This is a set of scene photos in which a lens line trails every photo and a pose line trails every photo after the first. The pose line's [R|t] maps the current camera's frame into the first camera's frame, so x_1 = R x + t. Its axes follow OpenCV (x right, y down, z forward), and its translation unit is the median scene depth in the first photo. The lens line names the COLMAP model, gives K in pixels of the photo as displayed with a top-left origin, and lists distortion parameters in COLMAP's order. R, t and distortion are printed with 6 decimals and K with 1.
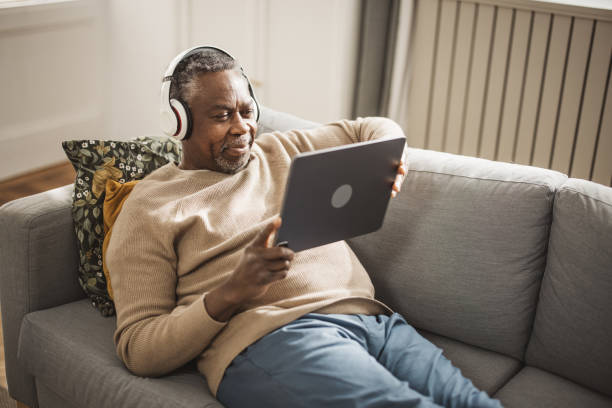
lens RADIAL K [[870.2, 0, 306.0], [0, 870.2, 204.0], [0, 0, 1]] dist [-0.049781, -0.060071]
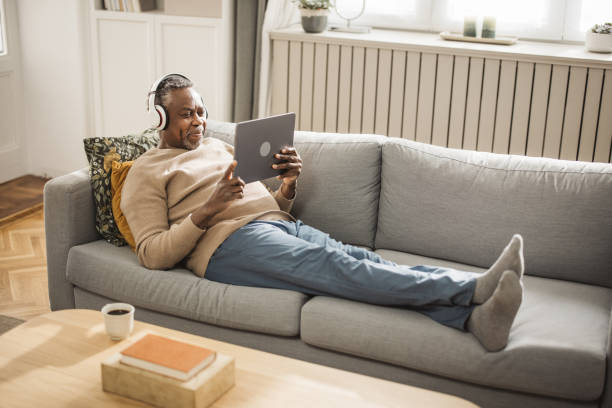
lens RADIAL K [[874.0, 0, 306.1], [0, 874.0, 233.3], [0, 0, 1]] dist [-0.104001, 0.105562]
pose [[0.977278, -0.092033, 0.190938, -0.207748], [0.093786, 0.995592, -0.000140, 0.145518], [-0.190083, 0.018044, 0.981602, -0.672156]]
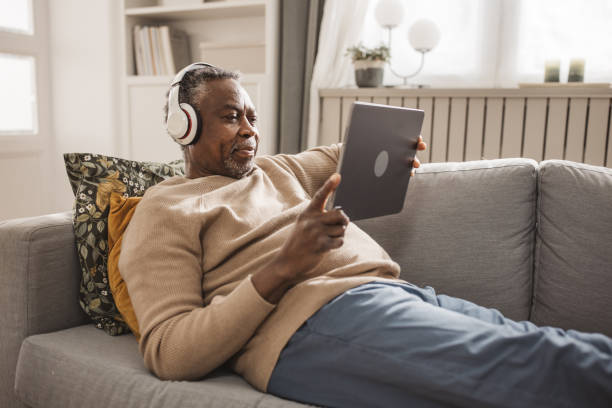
lens RADIAL K [[603.5, 0, 307.3], [0, 603.5, 196.2], [0, 0, 1]] dist [-0.014194, 0.001837]
pose [[0.972931, -0.055342, 0.224372, -0.175078], [0.103076, 0.972897, -0.206995, 0.146607], [-0.206836, 0.224519, 0.952266, 0.321416]]
